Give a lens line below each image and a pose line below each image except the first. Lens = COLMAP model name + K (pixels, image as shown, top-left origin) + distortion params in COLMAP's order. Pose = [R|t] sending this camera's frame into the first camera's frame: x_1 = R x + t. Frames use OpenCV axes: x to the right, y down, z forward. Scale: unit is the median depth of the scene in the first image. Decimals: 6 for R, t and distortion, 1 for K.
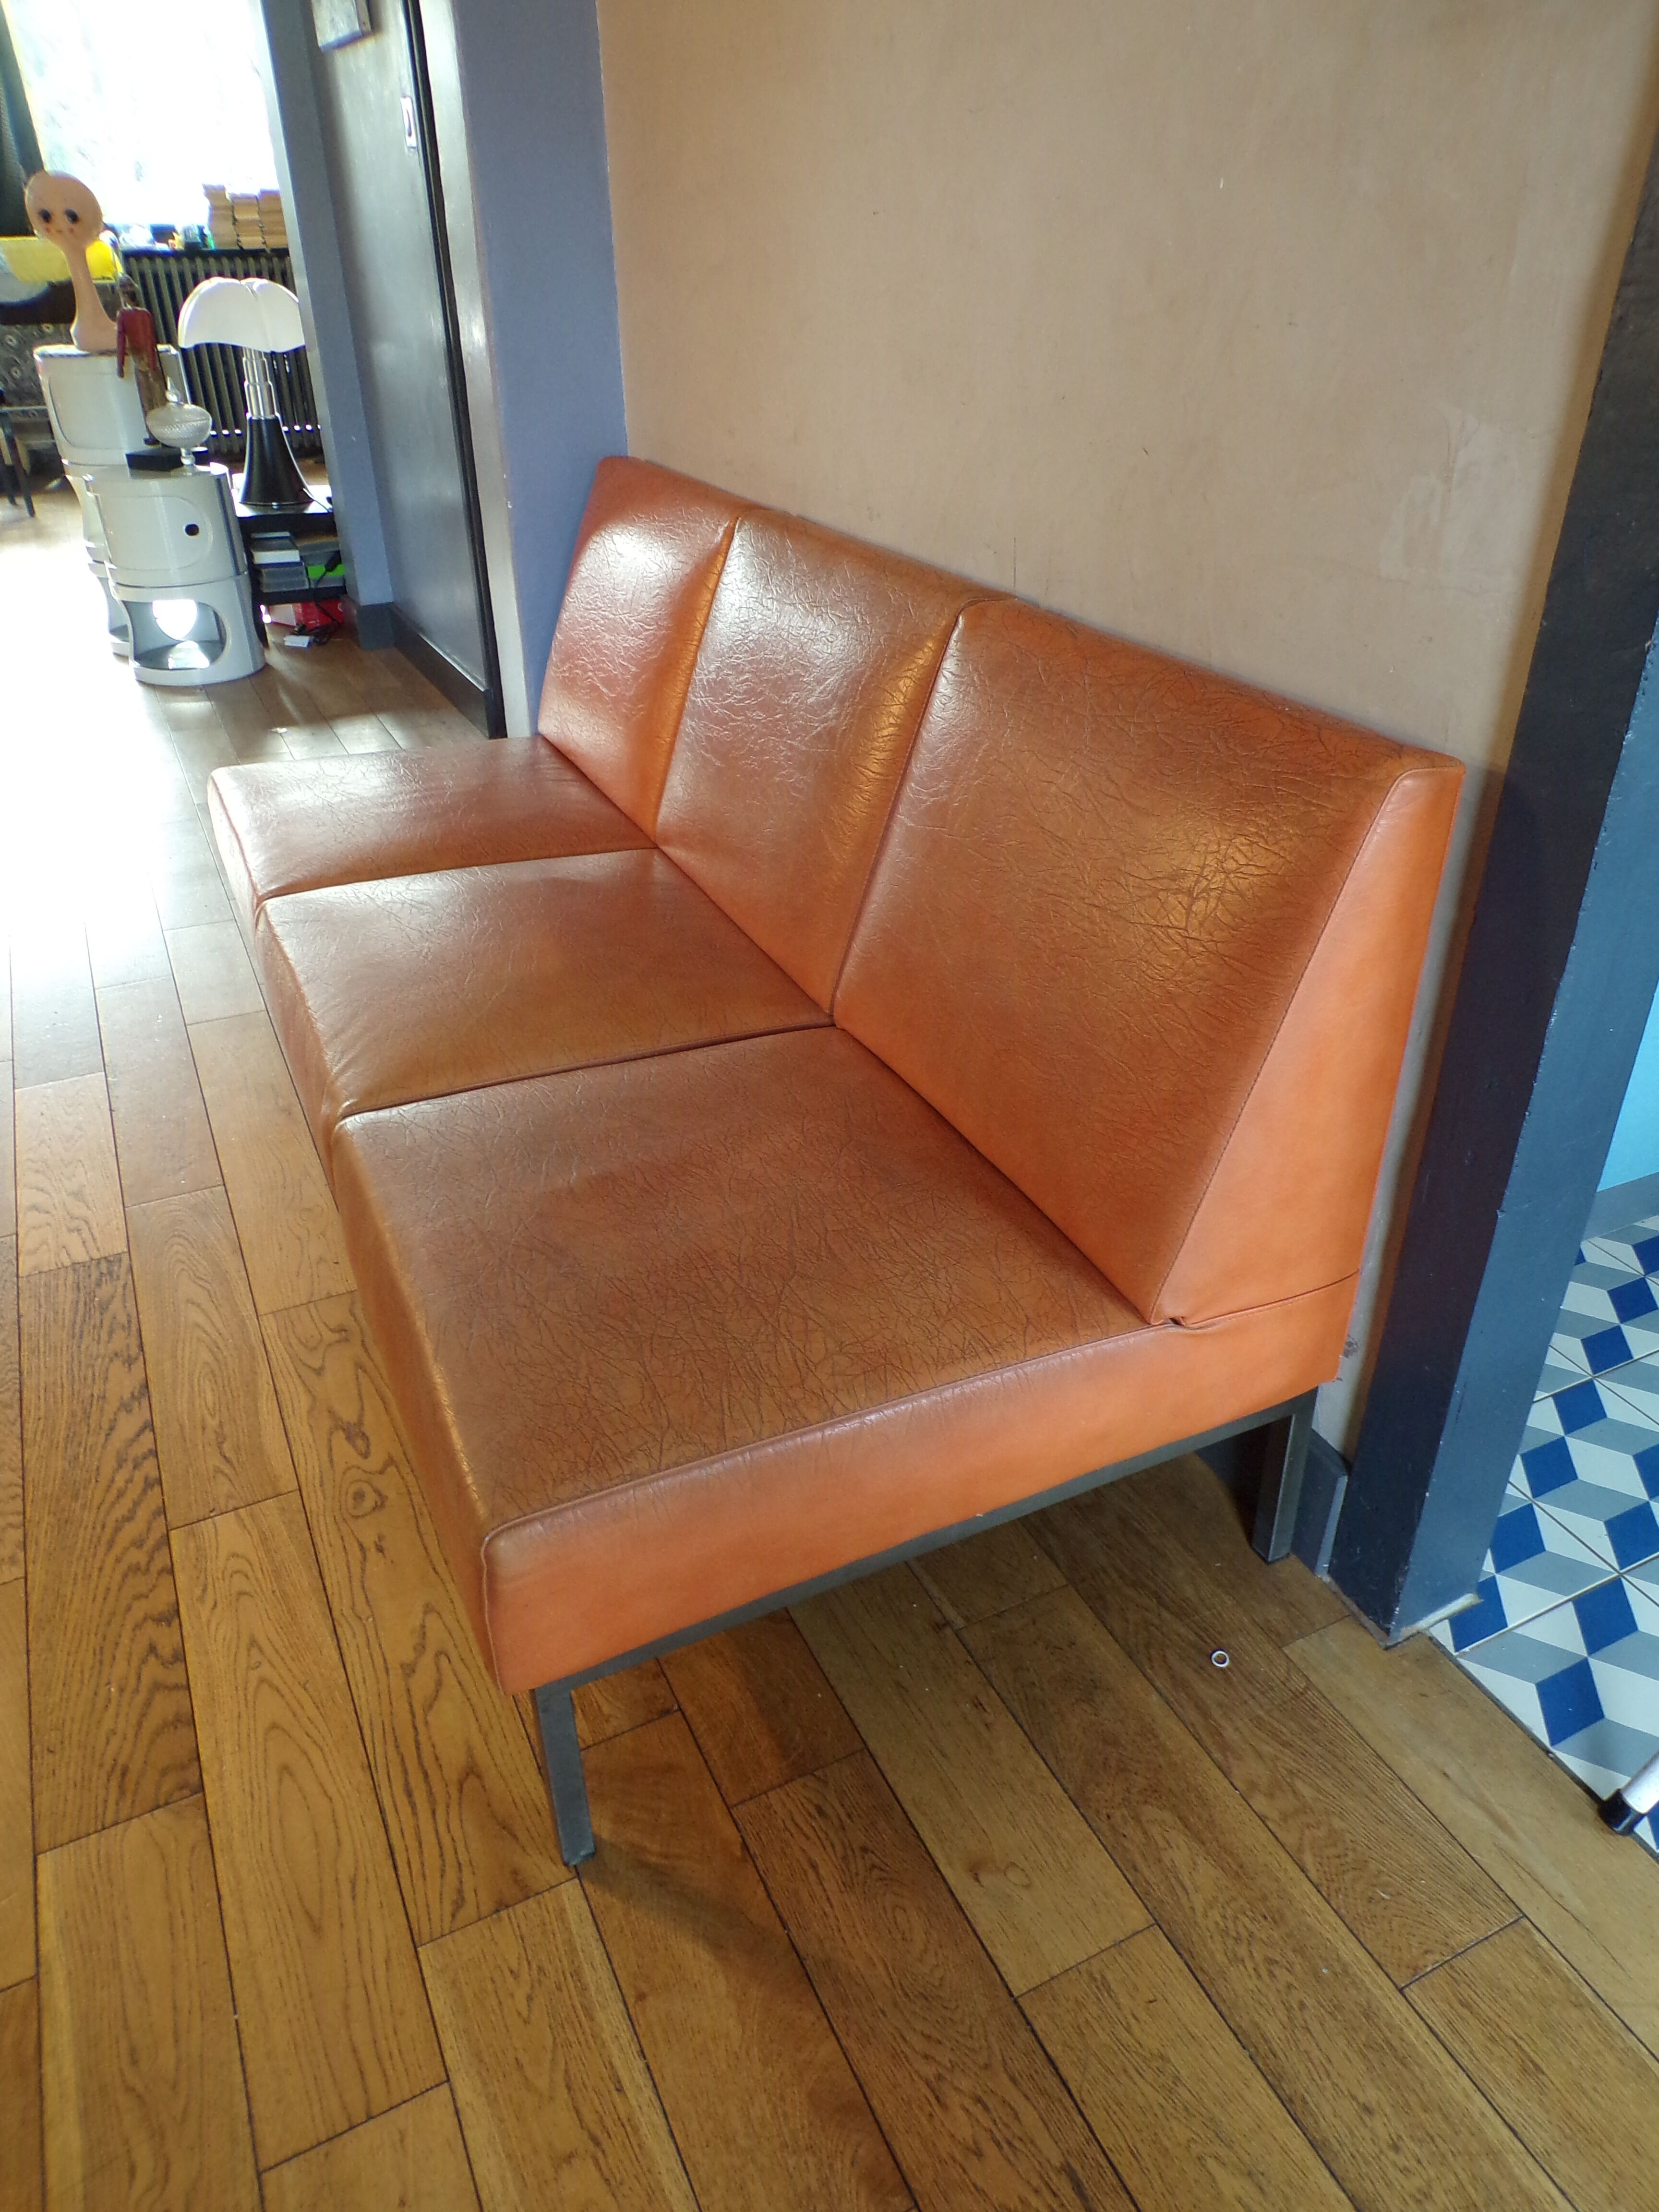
lens RADIAL K [[1511.1, 0, 863.6], [0, 1511.1, 1114.6], [0, 0, 1]] dist [-0.008678, -0.001013]
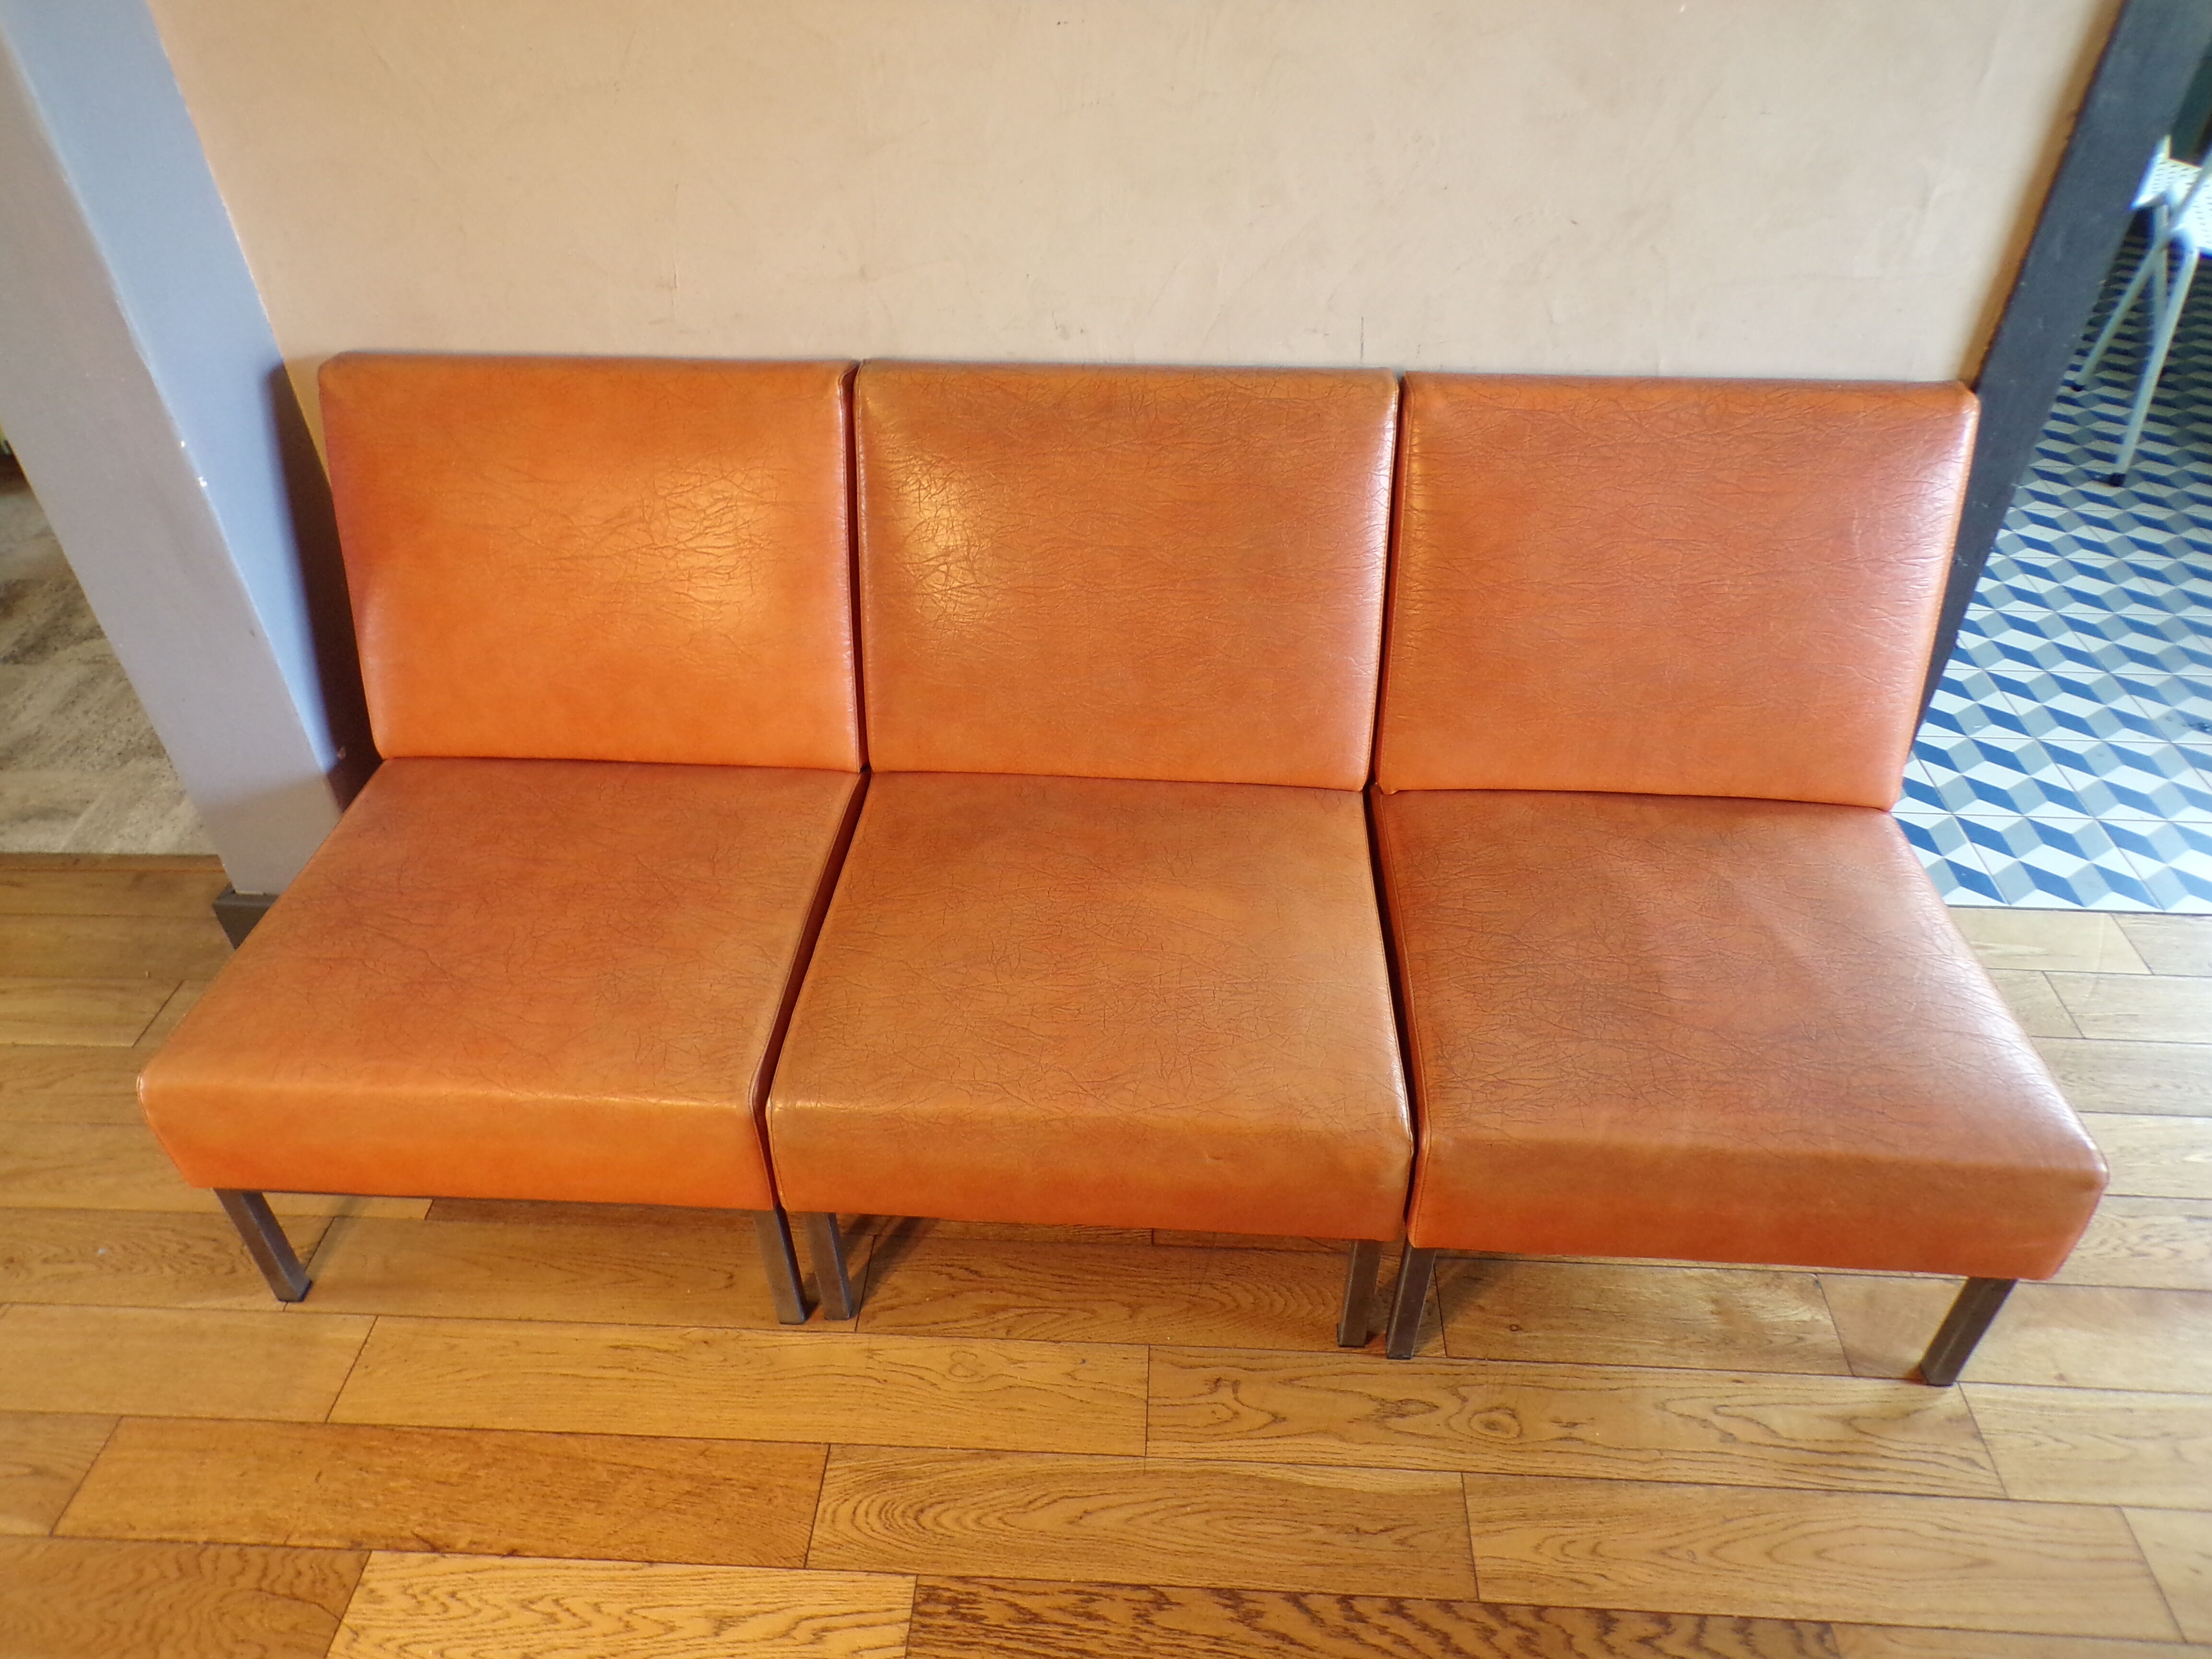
lens RADIAL K [[1541.2, 0, 1106.0], [0, 1541.2, 829.5], [0, 0, 1]] dist [0.007679, 0.002499]
pose [[0.492454, -0.557183, 0.668608, -1.063668], [0.443253, 0.821684, 0.358276, -0.641022], [-0.749010, 0.119928, 0.651615, 0.537790]]
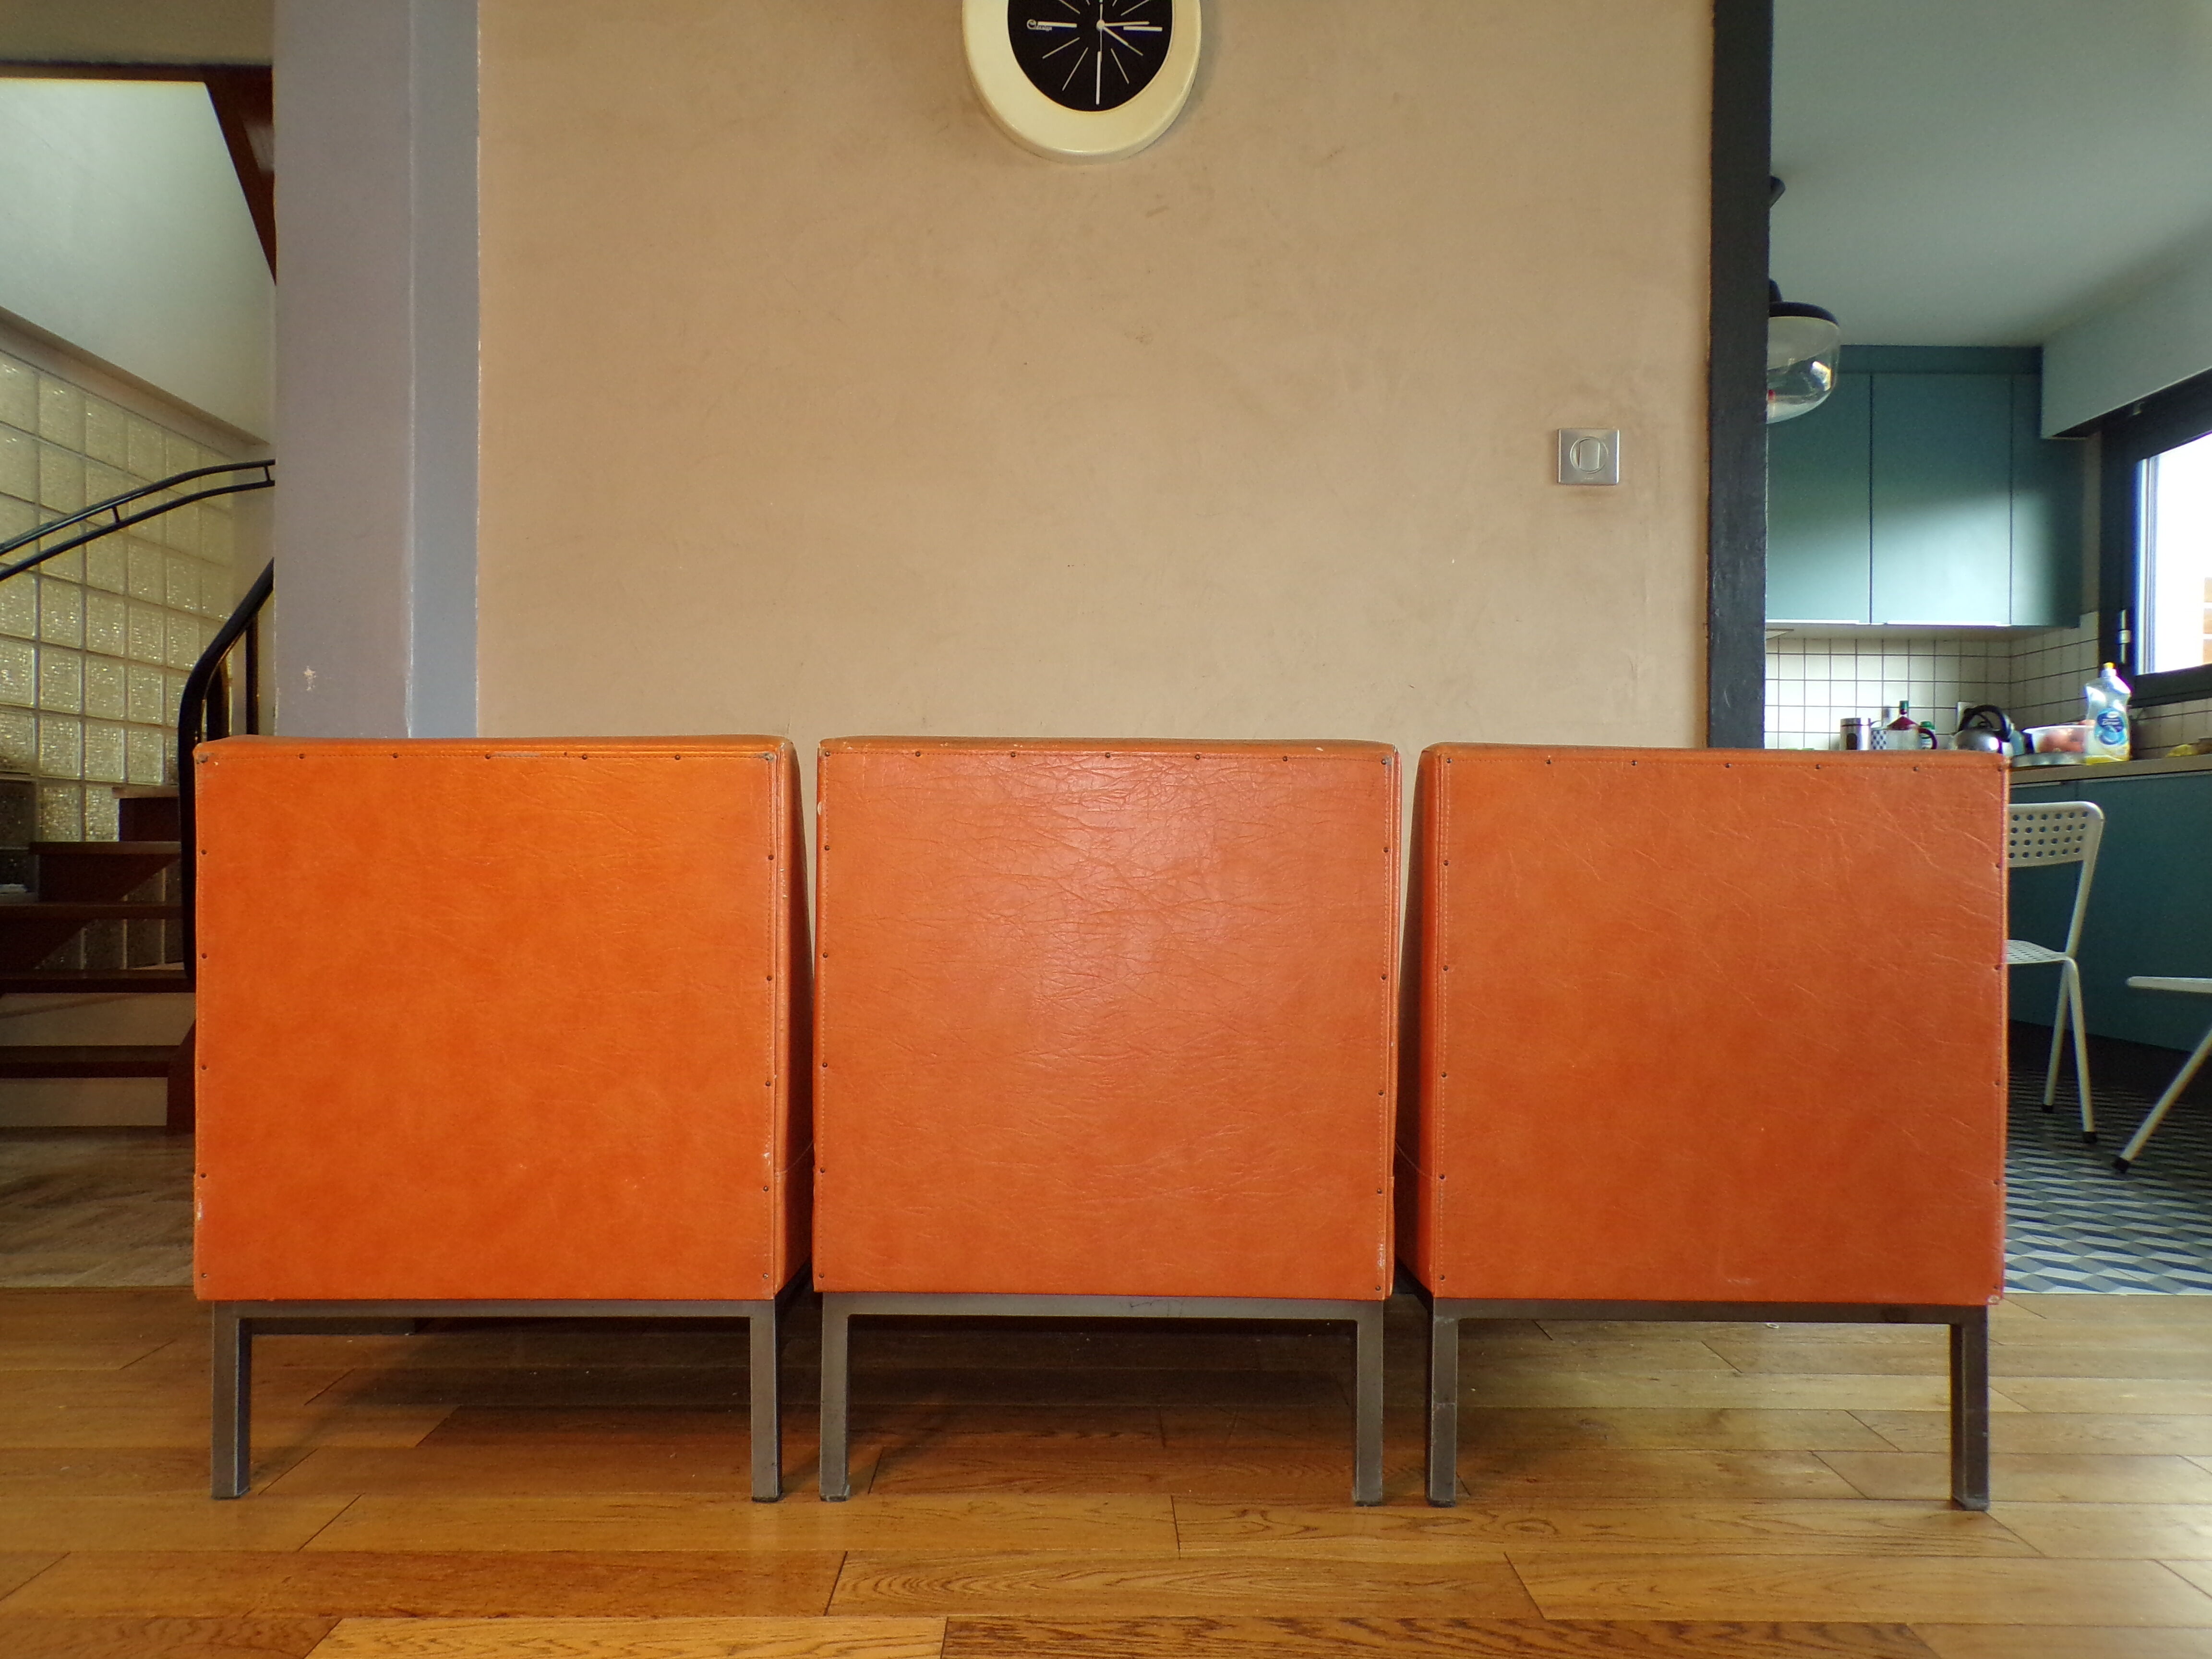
lens RADIAL K [[1515.4, 0, 1103.4], [0, 1515.4, 830.8], [0, 0, 1]] dist [-0.000189, 0.004177]
pose [[0.431335, 0.016161, 0.902047, -1.557653], [0.444391, 0.866329, -0.228017, -0.047509], [-0.785154, 0.499213, 0.366496, 0.710880]]
